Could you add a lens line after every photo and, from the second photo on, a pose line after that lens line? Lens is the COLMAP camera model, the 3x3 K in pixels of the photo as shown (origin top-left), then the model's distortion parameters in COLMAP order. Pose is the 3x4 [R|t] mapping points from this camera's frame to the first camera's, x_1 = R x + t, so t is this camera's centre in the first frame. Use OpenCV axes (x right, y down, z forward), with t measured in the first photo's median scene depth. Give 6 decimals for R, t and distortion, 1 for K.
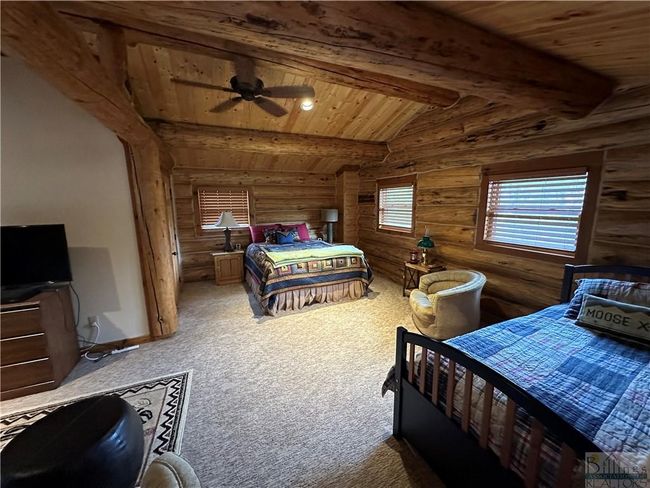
lens RADIAL K [[258.8, 0, 327.6], [0, 258.8, 243.5], [0, 0, 1]] dist [0.001580, 0.000090]
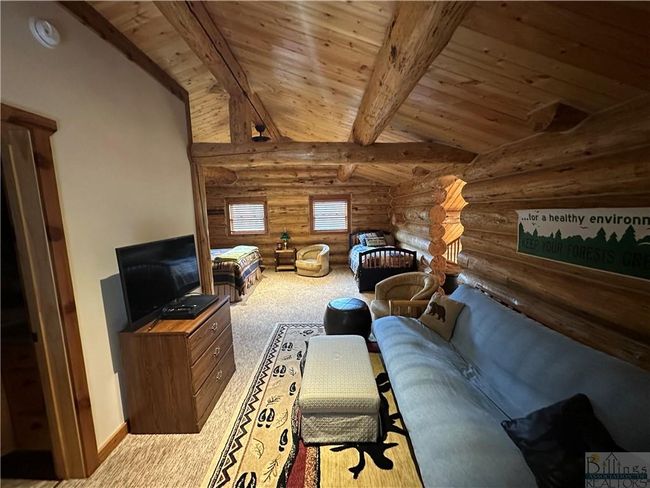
lens RADIAL K [[258.8, 0, 325.7], [0, 258.8, 245.2], [0, 0, 1]] dist [0.001580, 0.000090]
pose [[0.415342, -0.121418, 0.901526, -1.259259], [0.170244, 0.983917, 0.054081, 0.008662], [-0.893593, 0.131017, 0.429333, 0.035822]]
